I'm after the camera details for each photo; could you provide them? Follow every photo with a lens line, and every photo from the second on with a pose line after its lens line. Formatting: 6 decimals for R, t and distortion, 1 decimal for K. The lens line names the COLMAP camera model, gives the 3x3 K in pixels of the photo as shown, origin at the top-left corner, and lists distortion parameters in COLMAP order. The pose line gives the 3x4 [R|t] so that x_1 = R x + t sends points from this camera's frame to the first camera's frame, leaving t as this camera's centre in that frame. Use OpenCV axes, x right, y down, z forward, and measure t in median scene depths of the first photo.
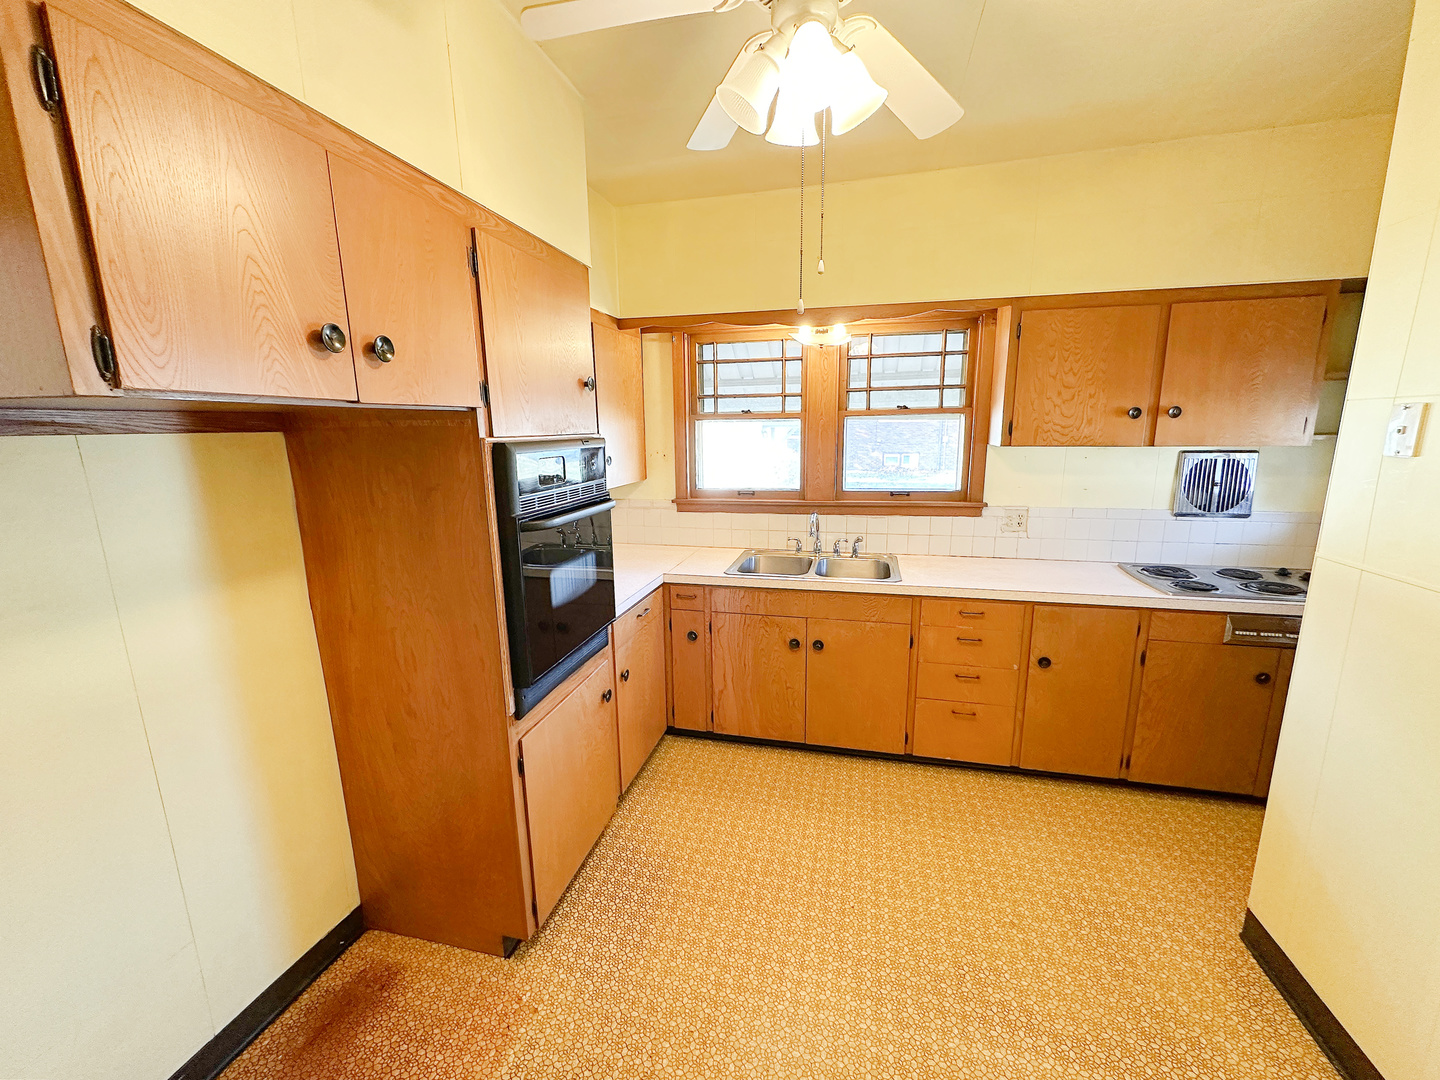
lens RADIAL K [[579.2, 0, 720.0], [0, 579.2, 540.0], [0, 0, 1]] dist [0.002338, 0.000383]
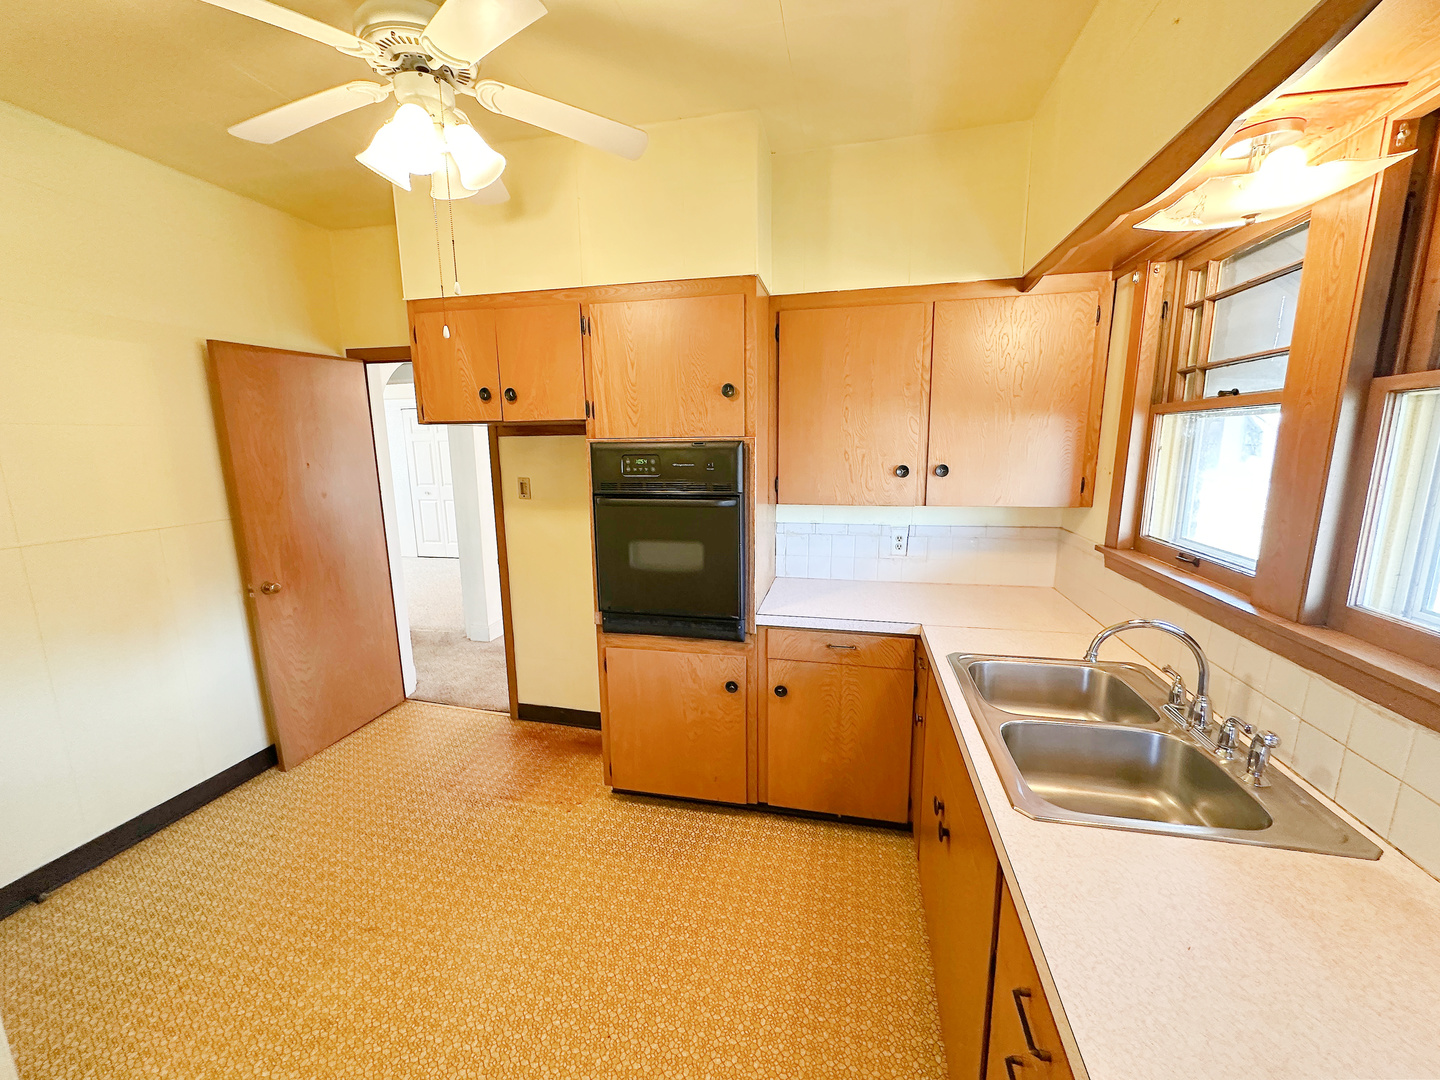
lens RADIAL K [[560.5, 0, 720.0], [0, 560.5, 540.0], [0, 0, 1]] dist [-0.011535, 0.000098]
pose [[0.032613, 0.192564, -0.980742, 0.719921], [-0.181164, 0.966149, 0.183674, -0.164403], [0.982912, 0.171684, 0.066395, 0.831068]]
